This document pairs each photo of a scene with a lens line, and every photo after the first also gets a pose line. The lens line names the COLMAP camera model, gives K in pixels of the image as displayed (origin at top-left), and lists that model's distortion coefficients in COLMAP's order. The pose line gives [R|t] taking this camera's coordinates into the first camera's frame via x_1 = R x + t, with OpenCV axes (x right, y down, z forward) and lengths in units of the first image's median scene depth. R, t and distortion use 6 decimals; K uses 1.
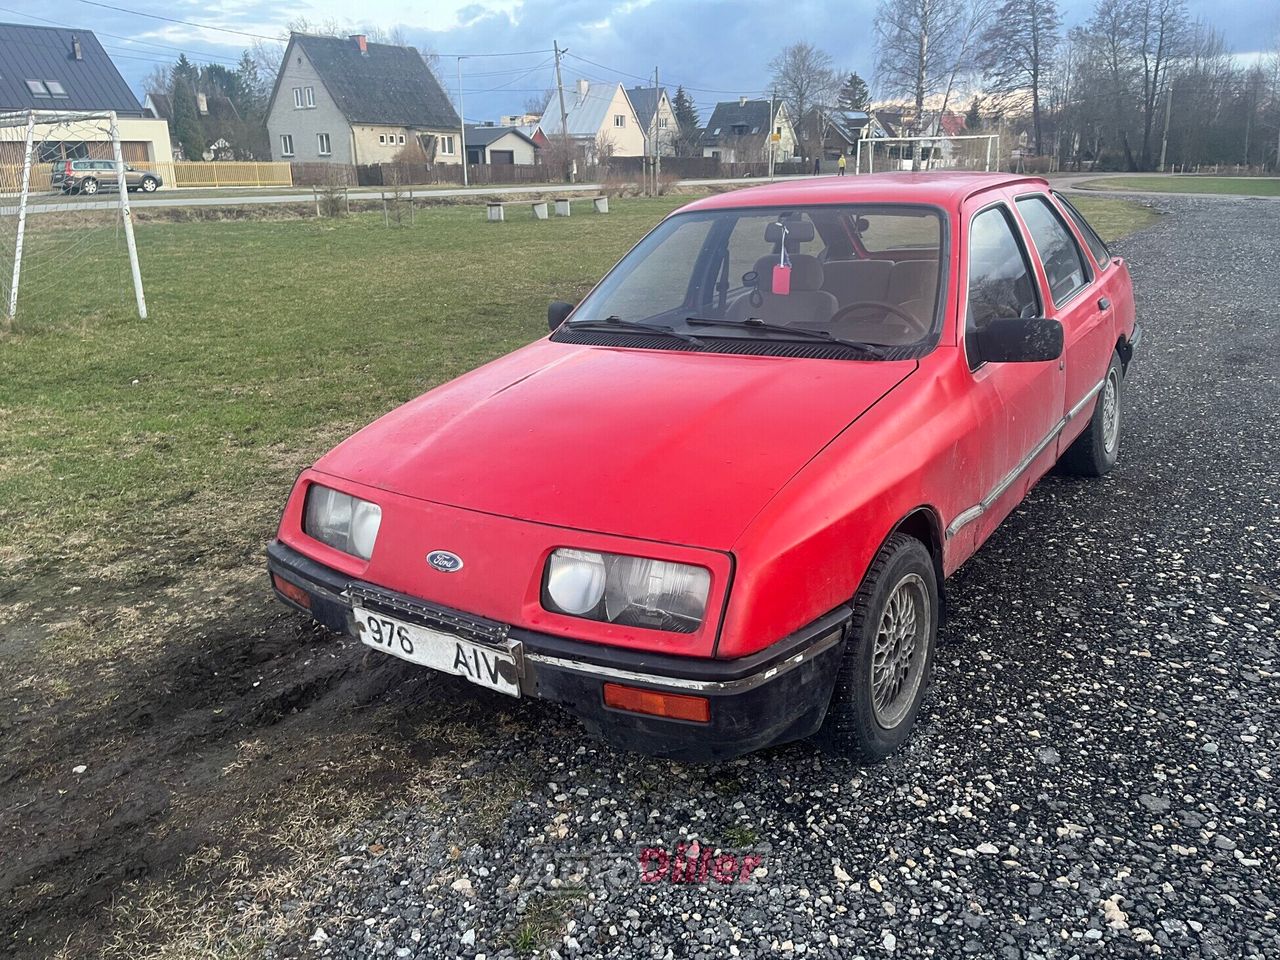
lens RADIAL K [[980.2, 0, 631.0], [0, 980.2, 476.7], [0, 0, 1]] dist [0.008877, -0.034559]
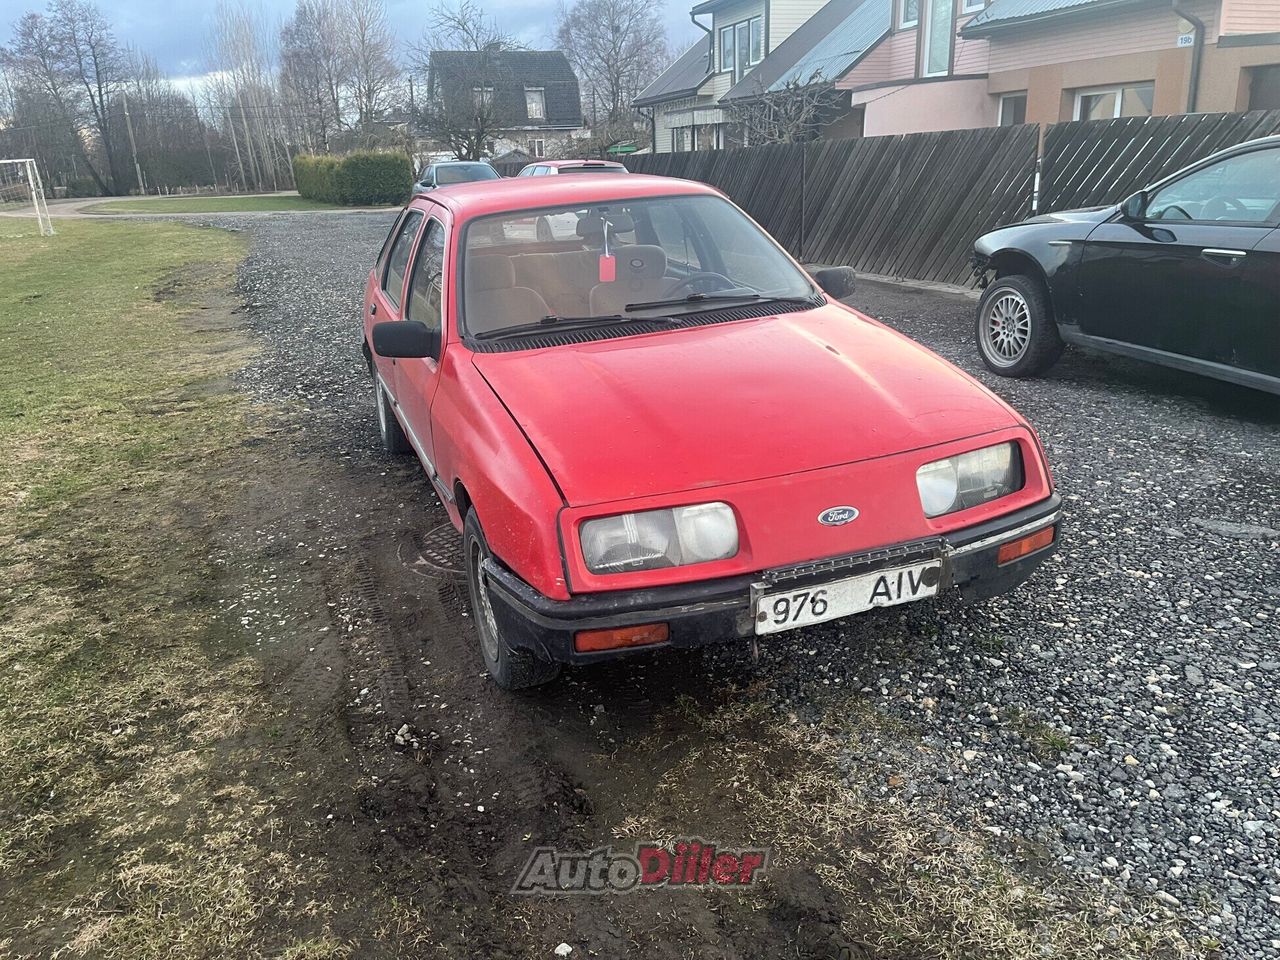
lens RADIAL K [[980.2, 0, 633.6], [0, 980.2, 483.9], [0, 0, 1]] dist [0.008877, -0.034559]
pose [[0.593122, -0.263198, 0.760876, -1.154606], [0.274658, 0.954510, 0.116076, -0.138074], [-0.756815, 0.140133, 0.638430, 0.472682]]
